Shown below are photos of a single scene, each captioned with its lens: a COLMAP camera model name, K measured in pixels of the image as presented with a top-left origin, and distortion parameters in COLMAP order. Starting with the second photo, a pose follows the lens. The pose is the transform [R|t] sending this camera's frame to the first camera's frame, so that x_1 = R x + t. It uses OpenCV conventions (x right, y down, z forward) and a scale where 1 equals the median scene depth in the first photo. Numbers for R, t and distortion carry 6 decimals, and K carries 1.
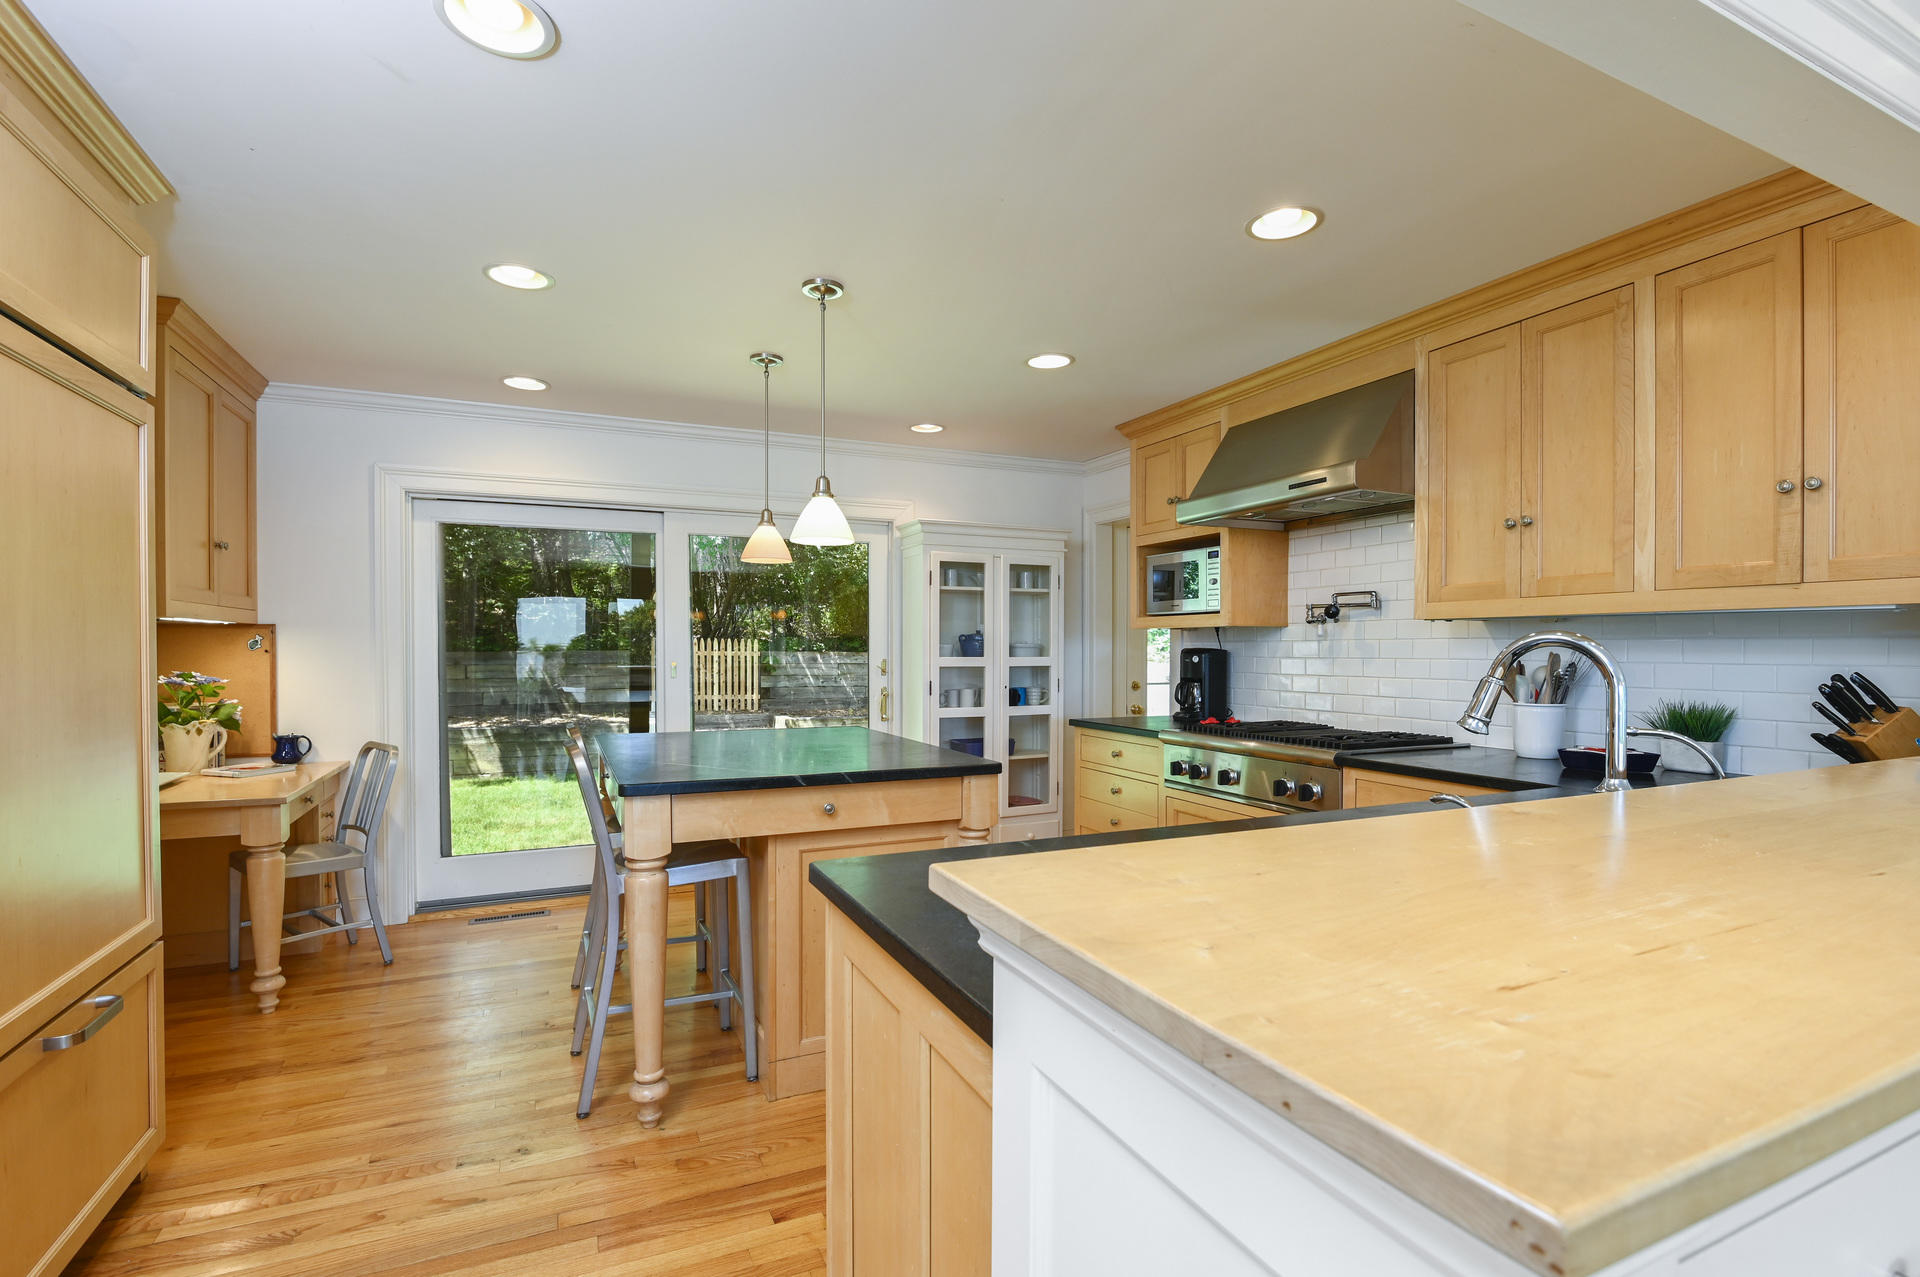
lens RADIAL K [[899.1, 0, 948.4], [0, 899.1, 650.1], [0, 0, 1]] dist [-0.001009, -0.013752]
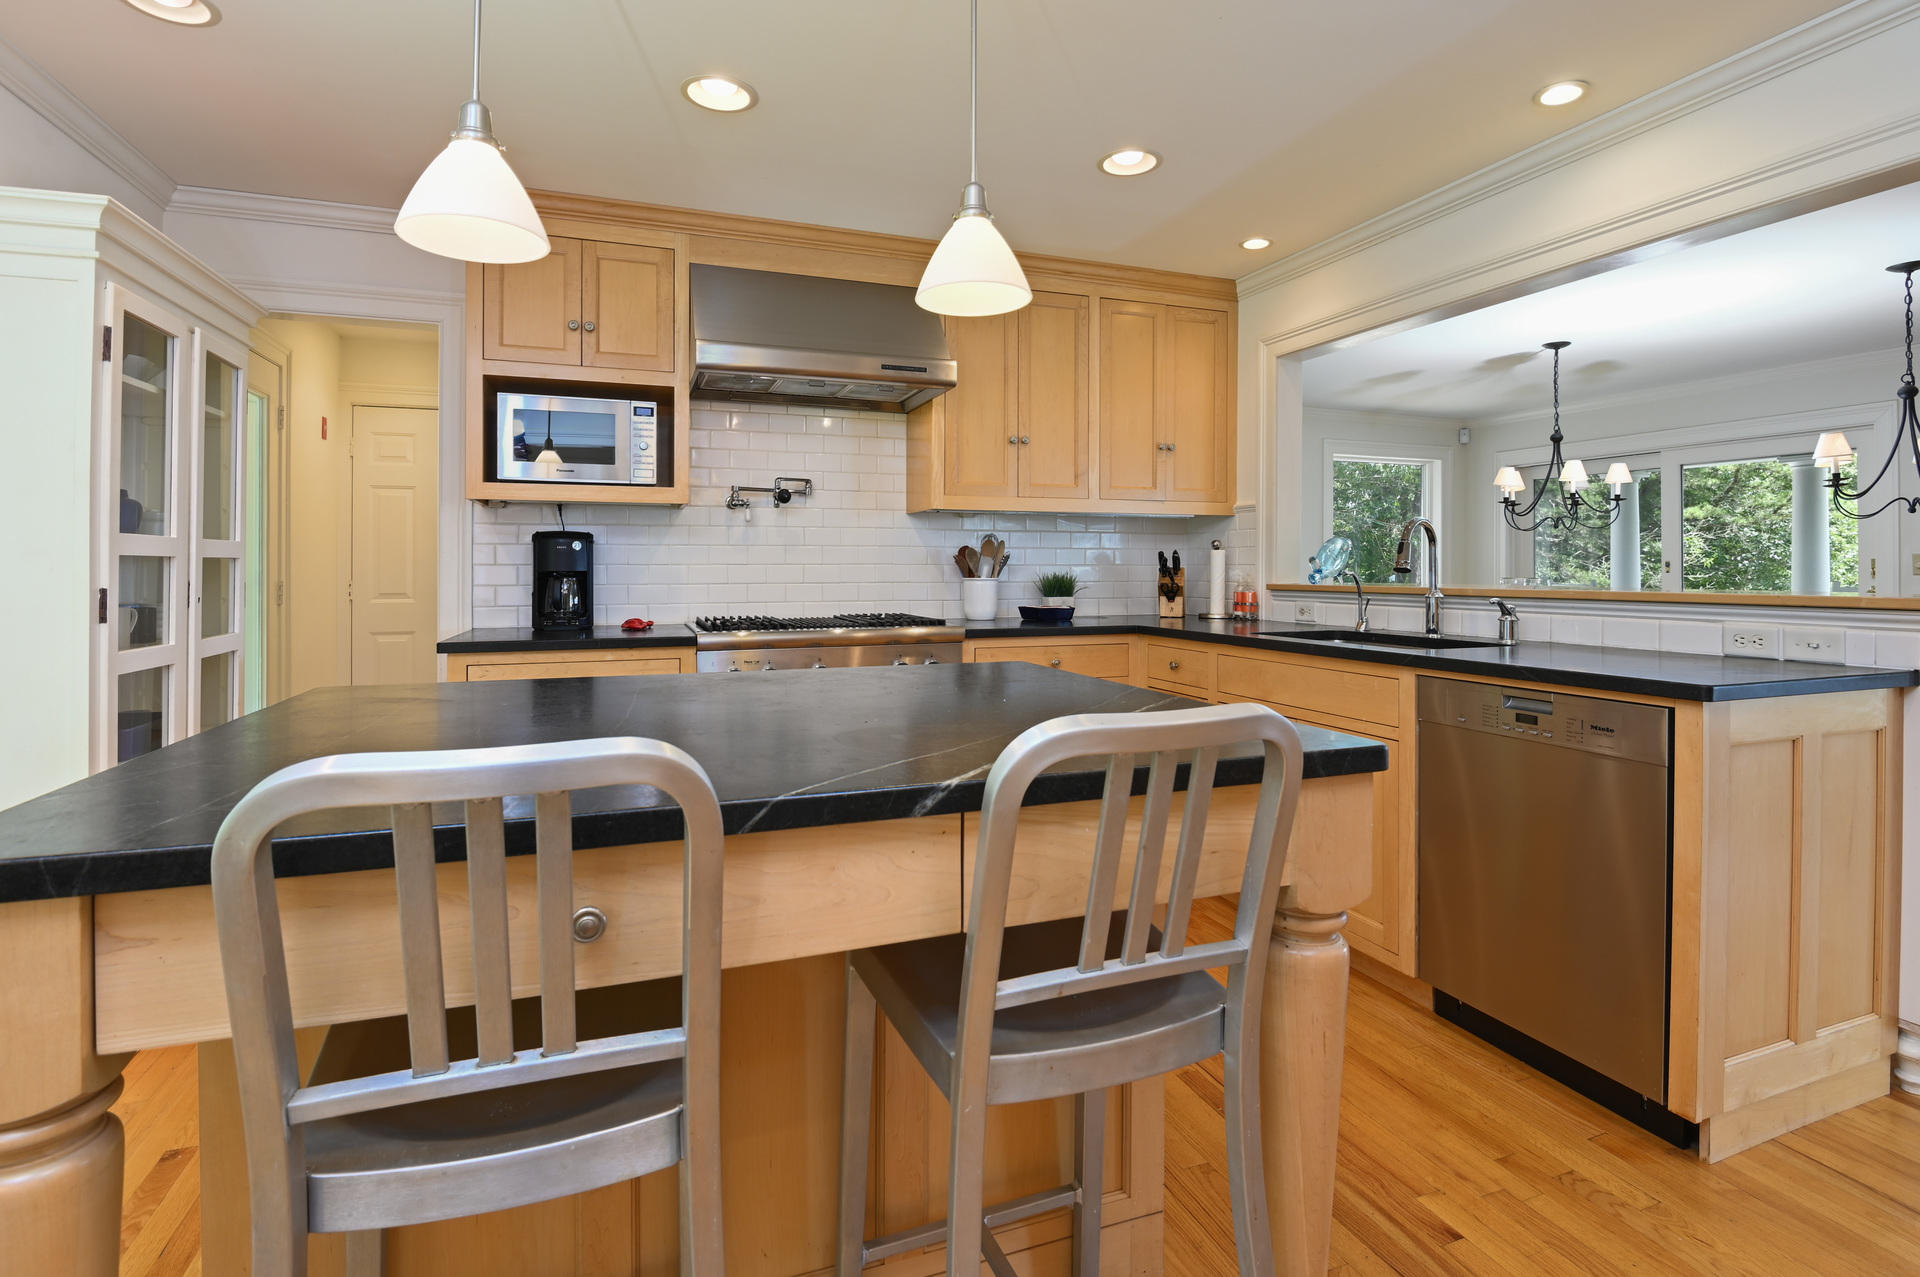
lens RADIAL K [[920.0, 0, 949.8], [0, 920.0, 564.6], [0, 0, 1]] dist [-0.000365, -0.015347]
pose [[0.067156, 0.000935, 0.997742, -0.552431], [0.000155, 1.000000, -0.000948, 0.032293], [-0.997742, 0.000218, 0.067156, 0.766908]]
